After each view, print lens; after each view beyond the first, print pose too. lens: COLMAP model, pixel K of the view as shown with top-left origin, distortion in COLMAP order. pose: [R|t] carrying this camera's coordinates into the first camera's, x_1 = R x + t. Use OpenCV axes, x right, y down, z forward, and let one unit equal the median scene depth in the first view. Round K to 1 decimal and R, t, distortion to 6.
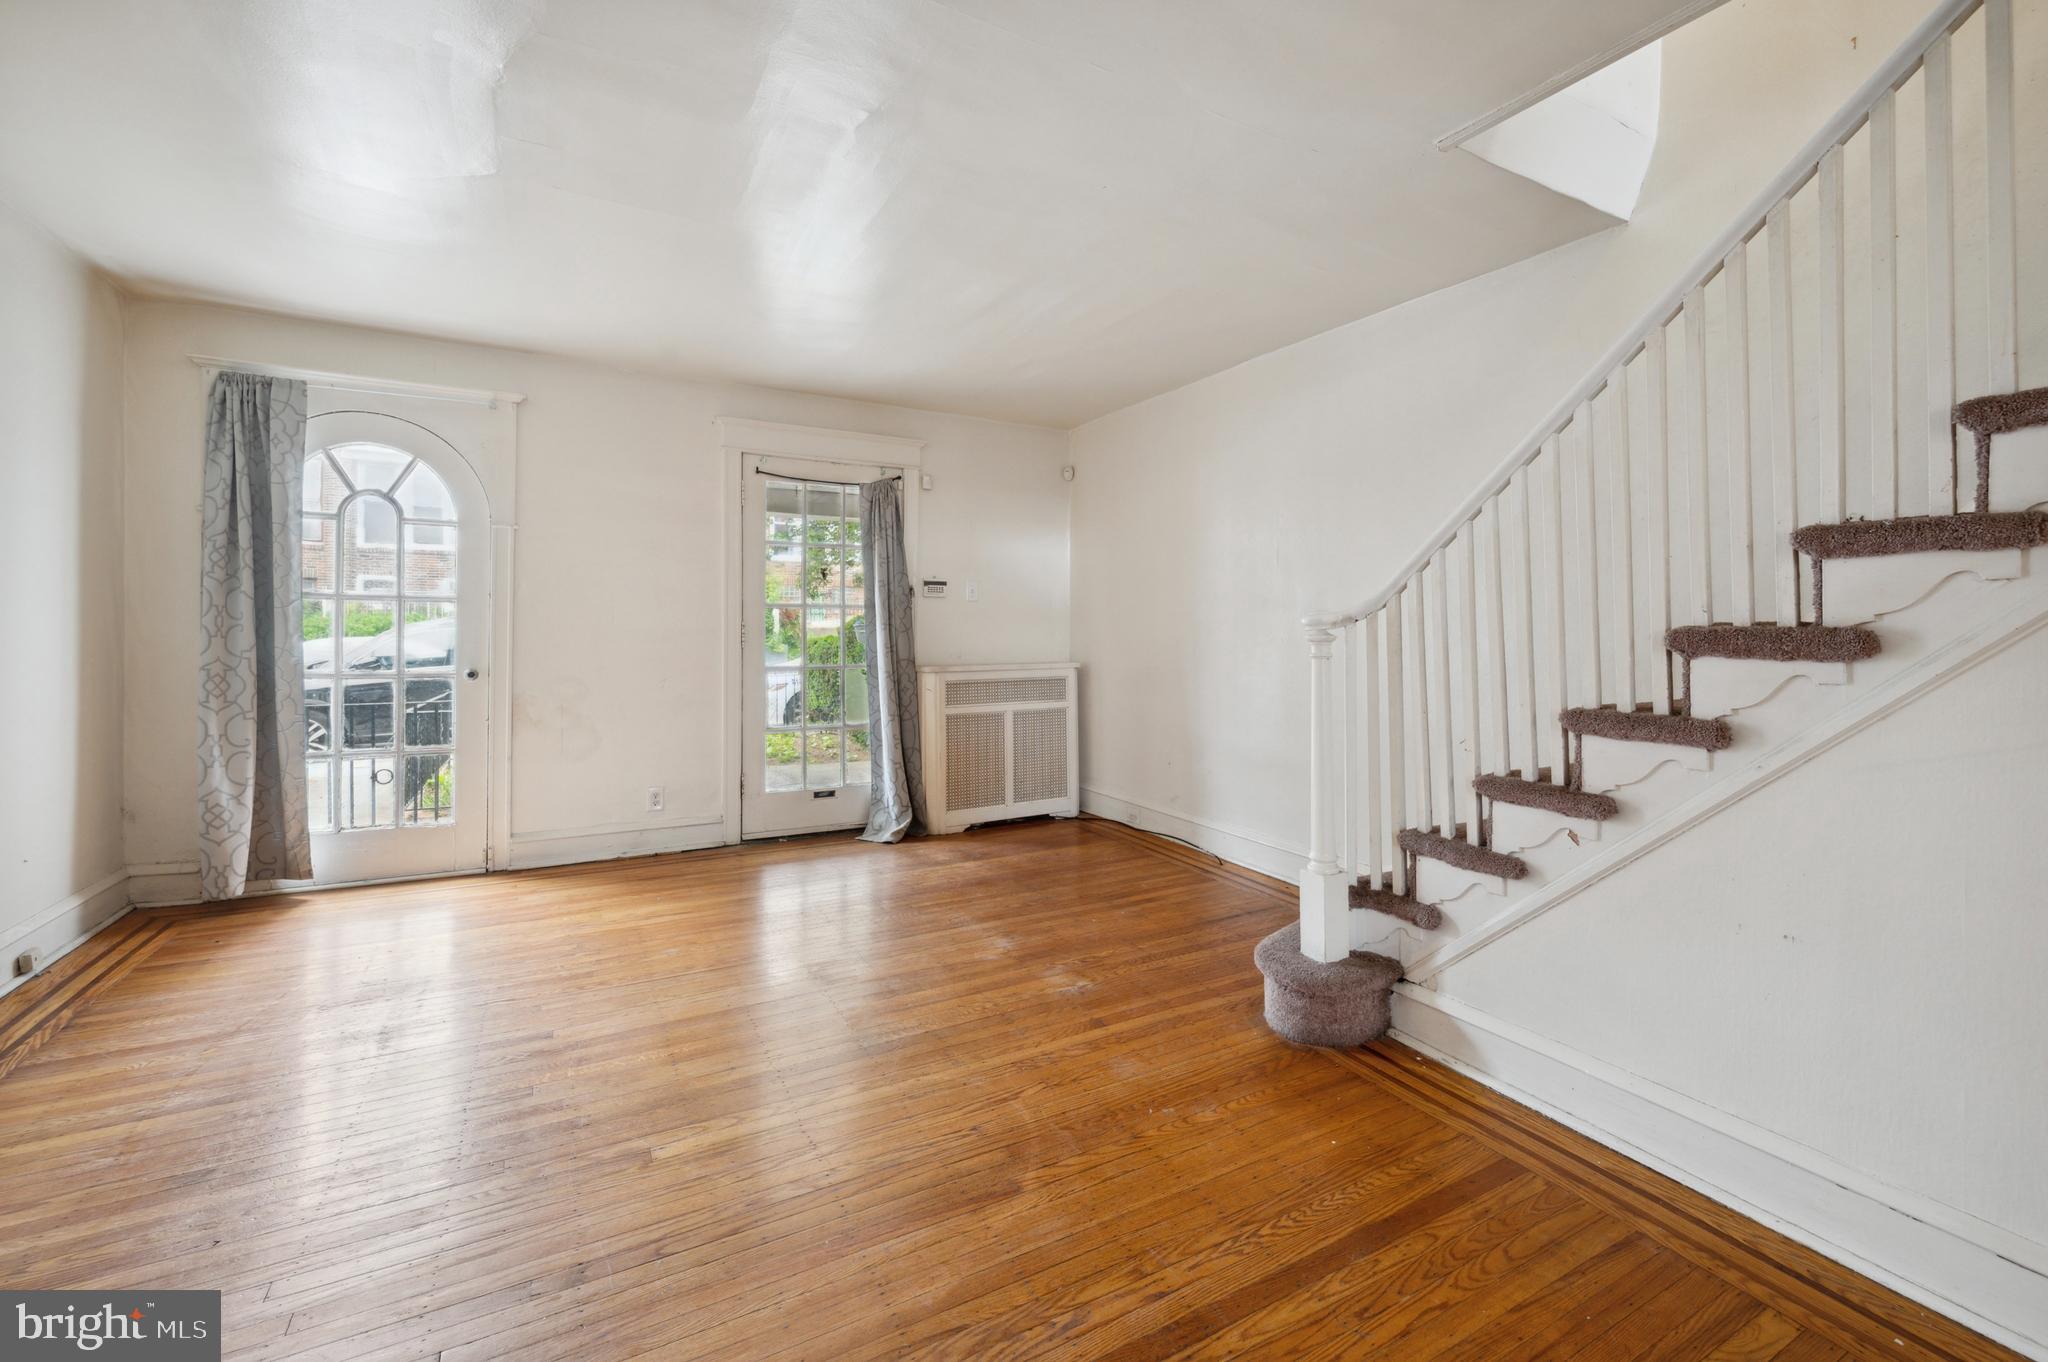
lens RADIAL K [[852.7, 0, 1020.8], [0, 852.7, 633.8], [0, 0, 1]] dist [-0.000475, 0.000050]
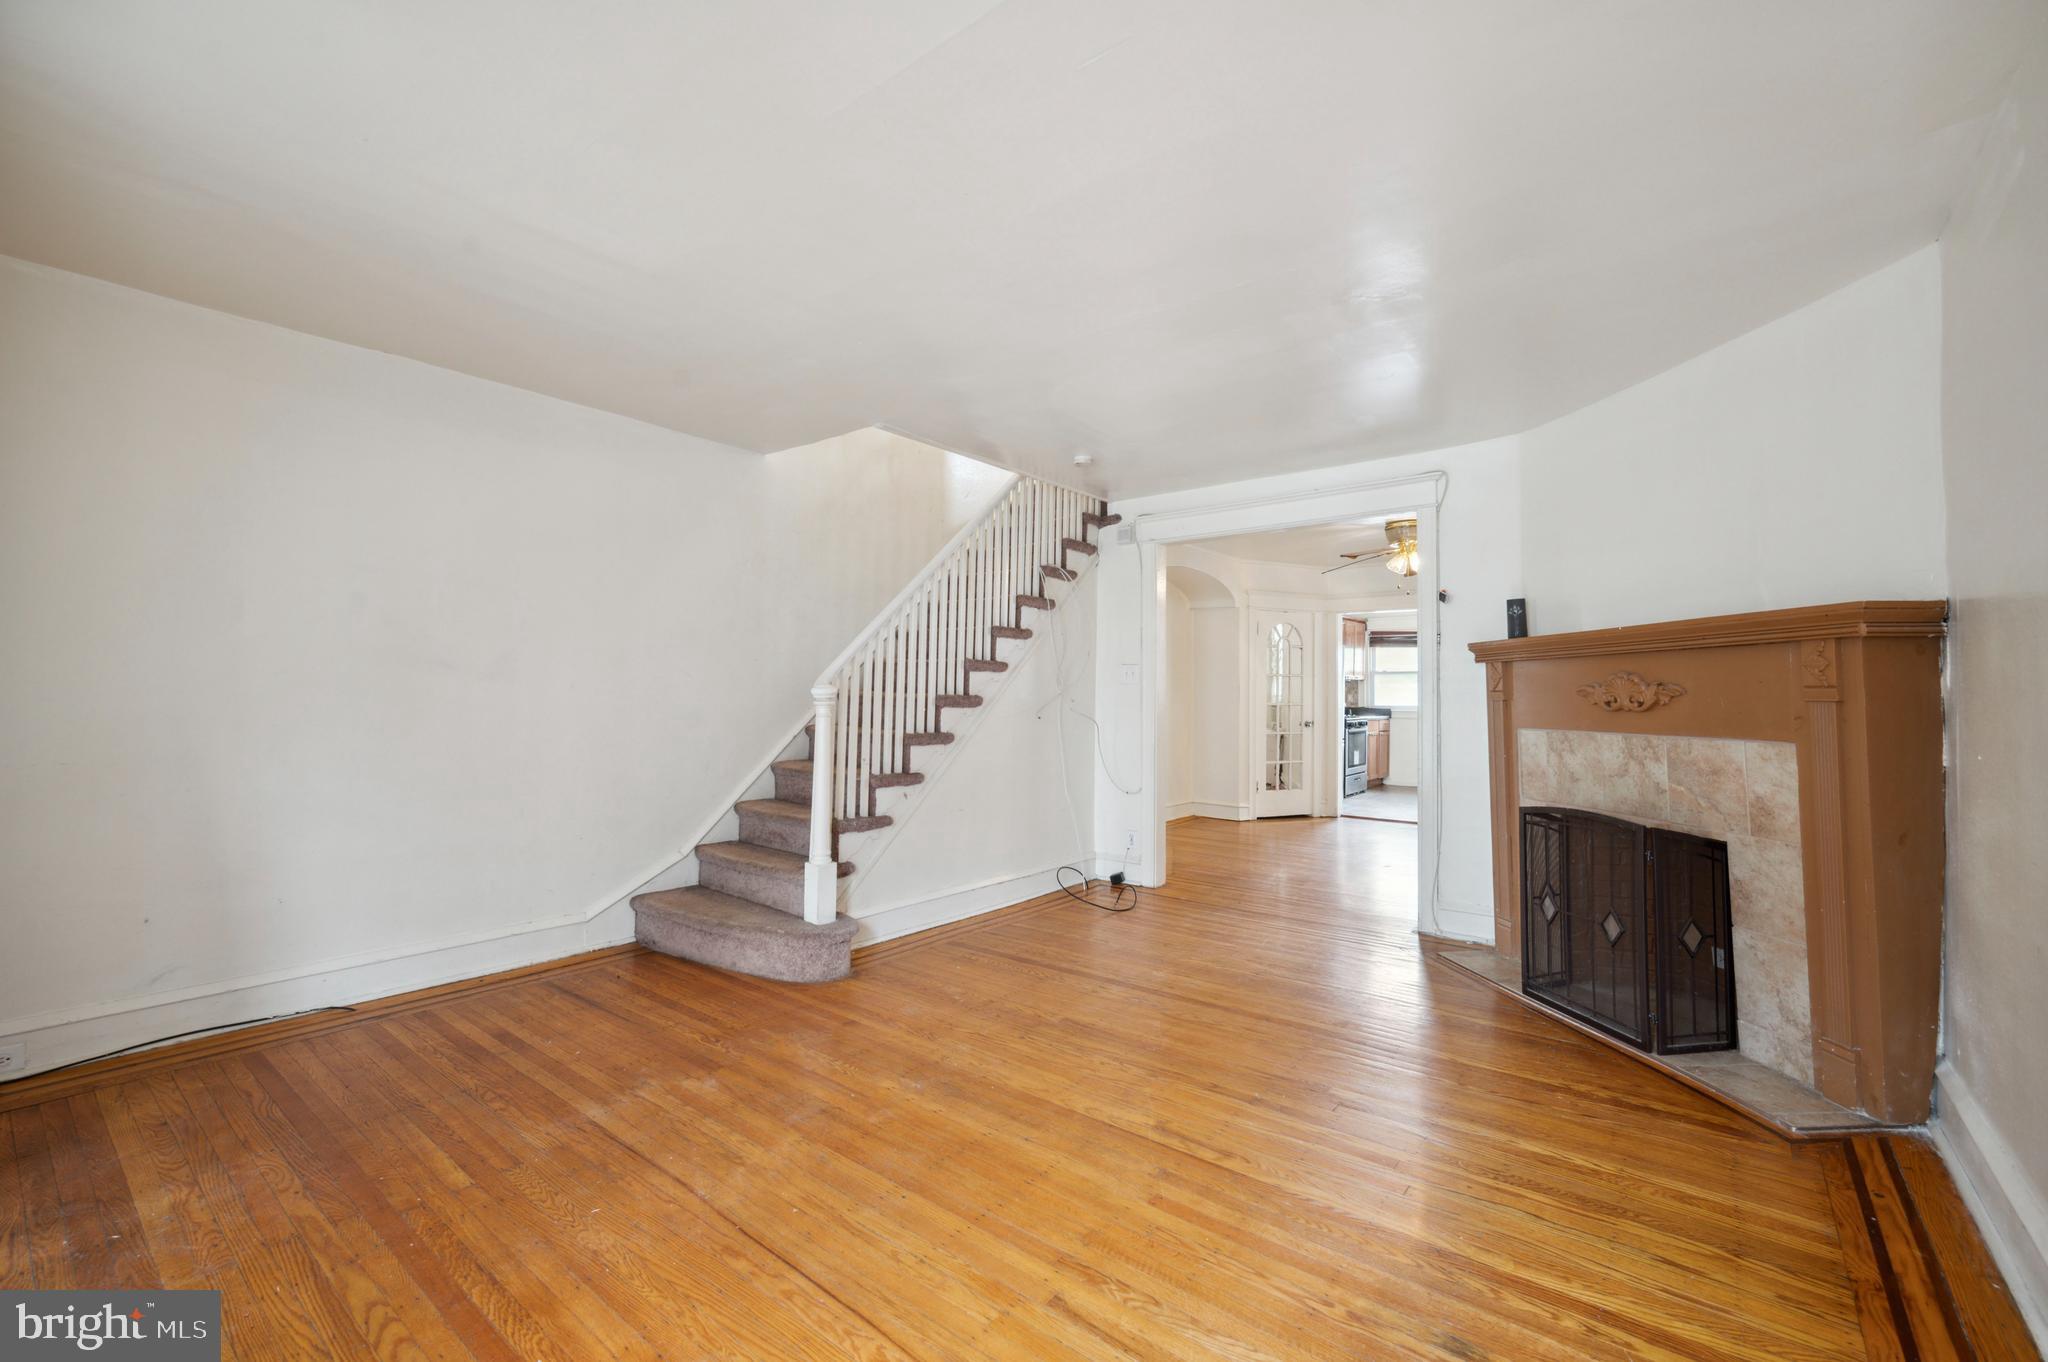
lens RADIAL K [[852.7, 0, 1020.8], [0, 852.7, 633.8], [0, 0, 1]] dist [-0.000475, 0.000050]
pose [[-0.376129, 0.057921, 0.924755, -0.744910], [-0.003670, 0.997943, -0.063998, -0.014506], [-0.926560, -0.027465, -0.375143, 0.798833]]
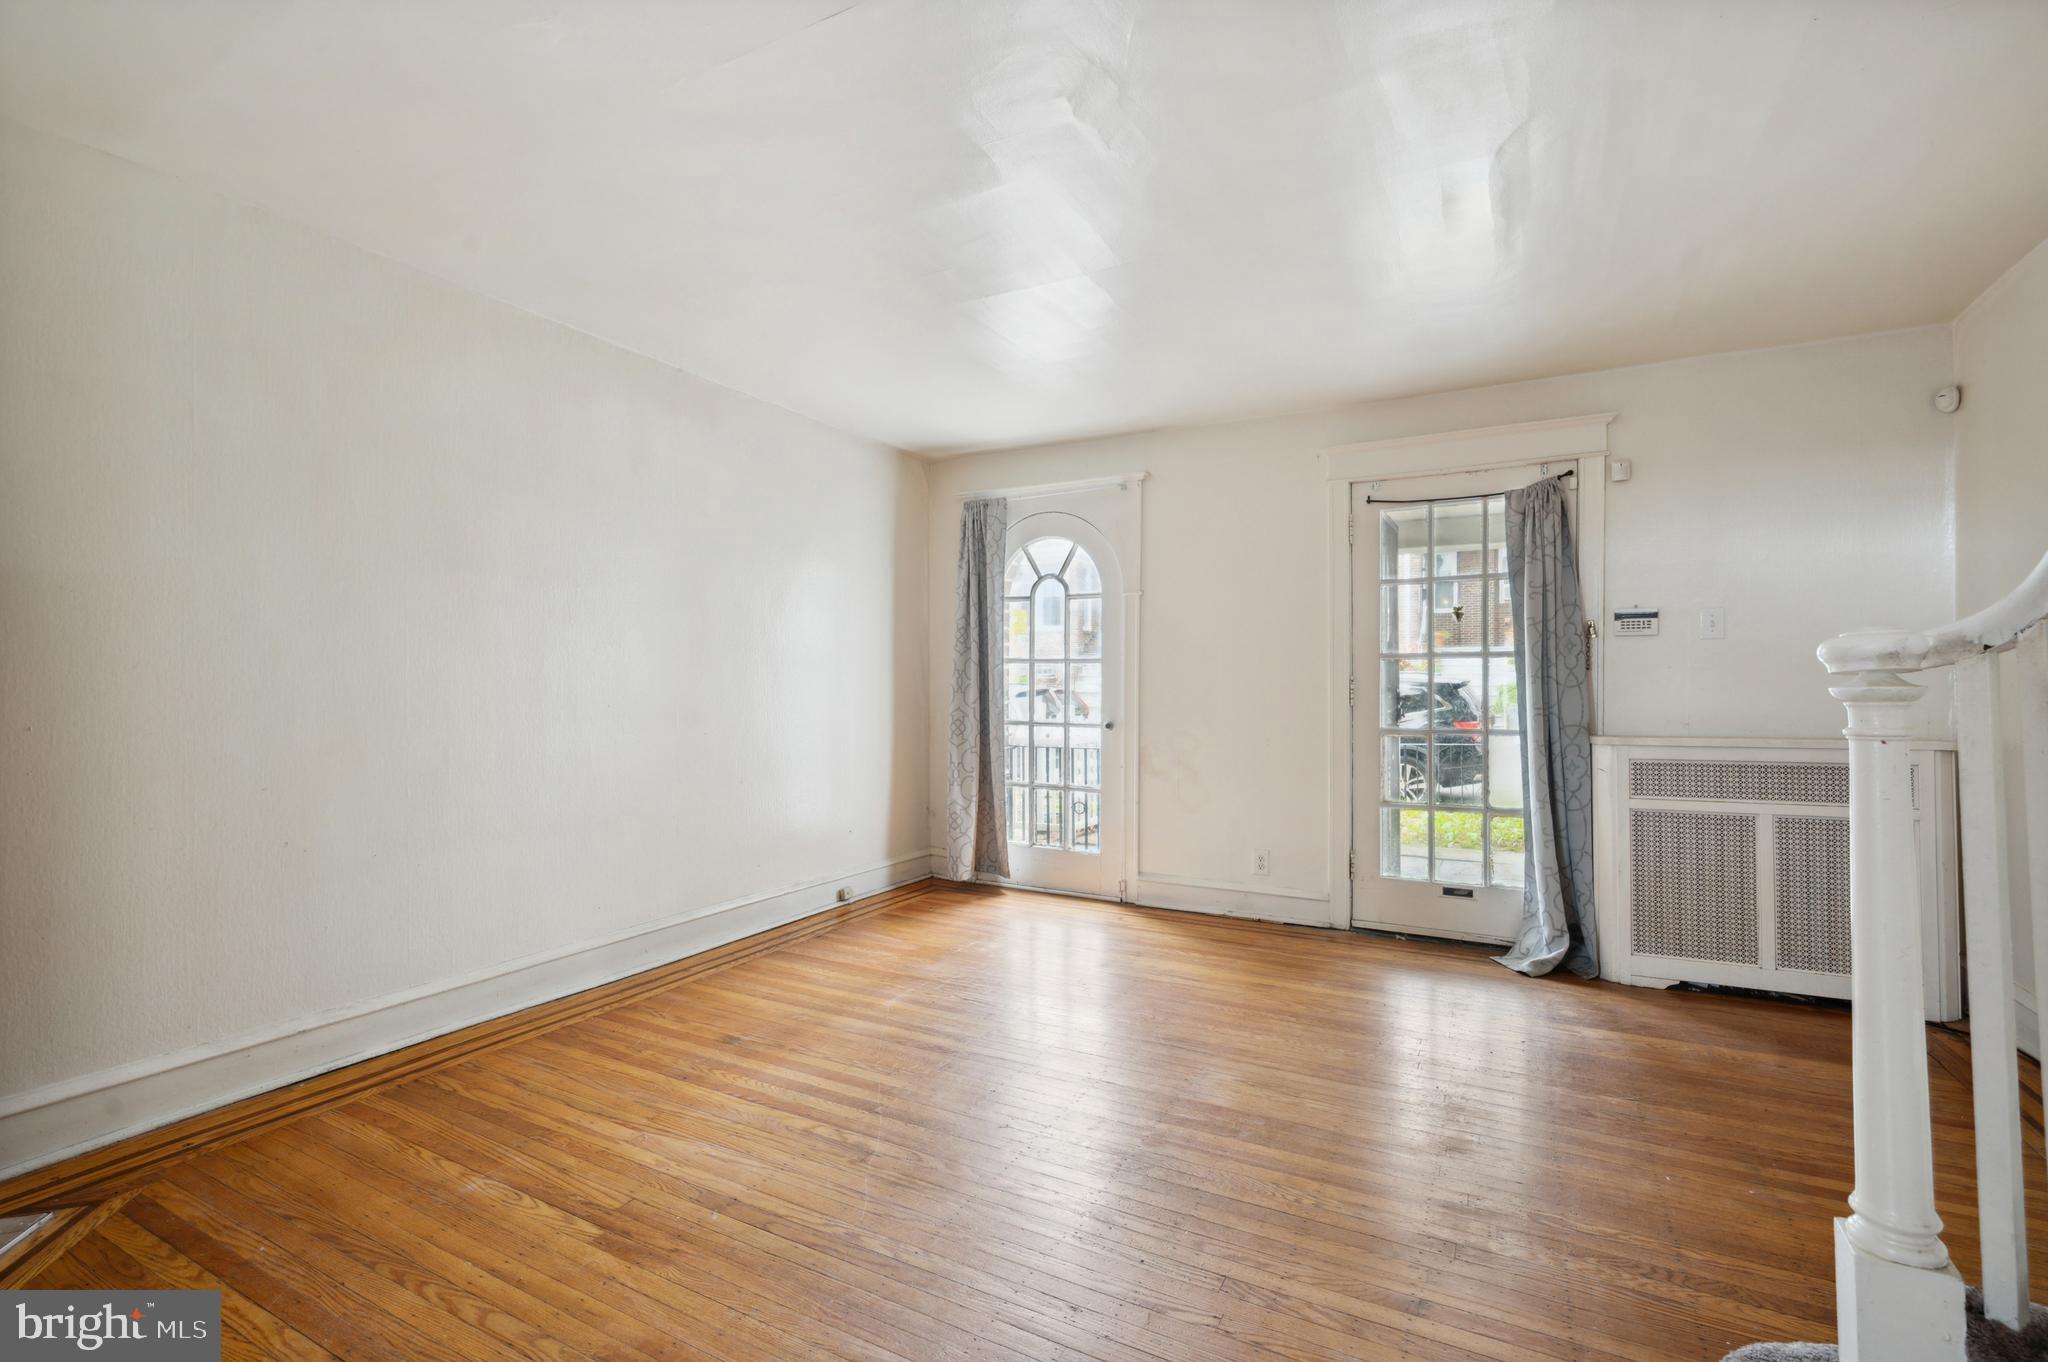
lens RADIAL K [[906.6, 0, 1024.0], [0, 906.6, 681.0], [0, 0, 1]] dist [-0.000140, -0.000205]
pose [[0.538914, -0.010378, -0.842297, 0.322229], [-0.000140, 0.999923, -0.012409, 0.003102], [0.842361, 0.006805, 0.538871, 0.252951]]
